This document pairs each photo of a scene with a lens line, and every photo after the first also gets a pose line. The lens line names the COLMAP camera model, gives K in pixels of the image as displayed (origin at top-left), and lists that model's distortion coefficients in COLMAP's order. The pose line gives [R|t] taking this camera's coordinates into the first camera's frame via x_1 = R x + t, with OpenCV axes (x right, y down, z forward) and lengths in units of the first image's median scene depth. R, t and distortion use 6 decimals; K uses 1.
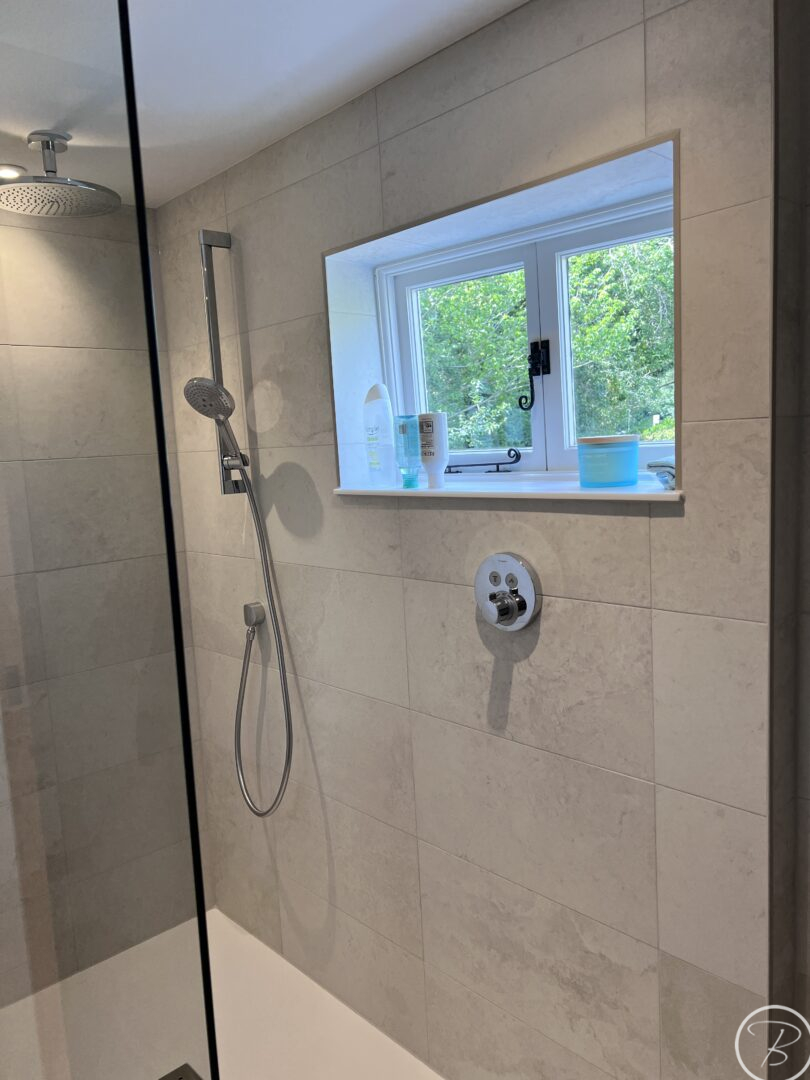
lens RADIAL K [[812.6, 0, 401.8], [0, 812.6, 544.4], [0, 0, 1]] dist [0.058146, -0.071626]
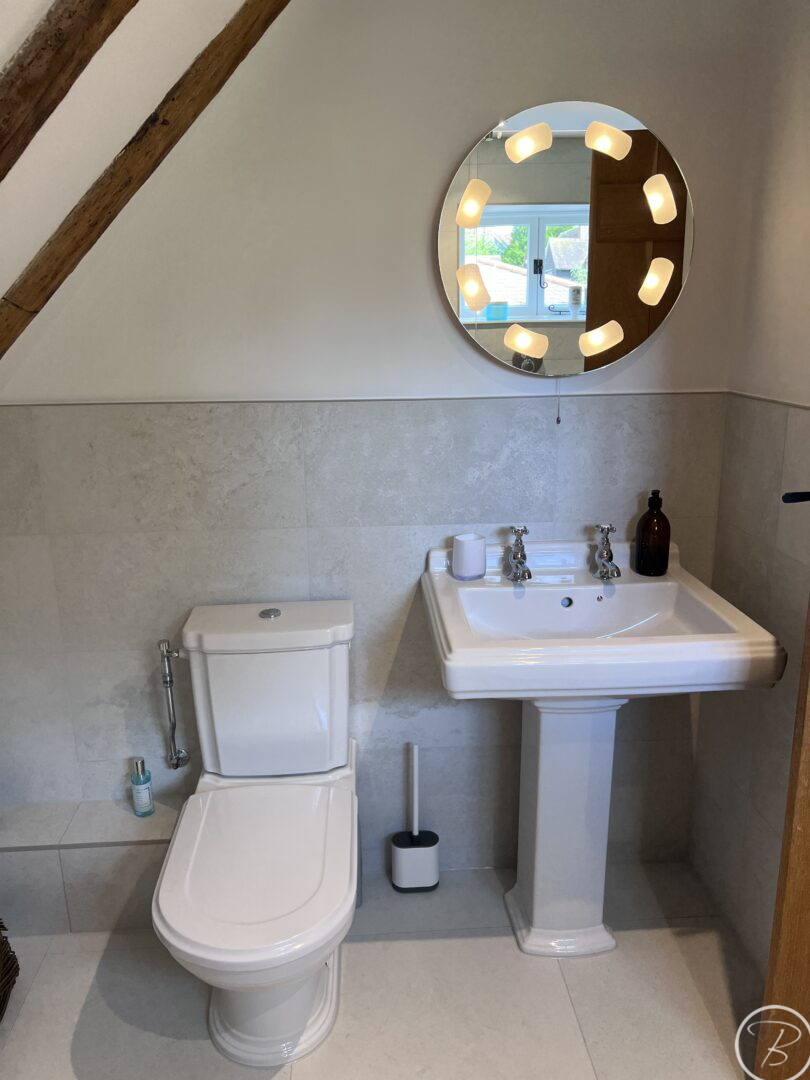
lens RADIAL K [[812.6, 0, 398.4], [0, 812.6, 542.9], [0, 0, 1]] dist [0.058146, -0.071626]
pose [[0.635167, -0.164475, 0.754660, -0.580894], [0.070086, 0.985306, 0.155755, 0.093244], [-0.769189, -0.046039, 0.637361, -0.026285]]
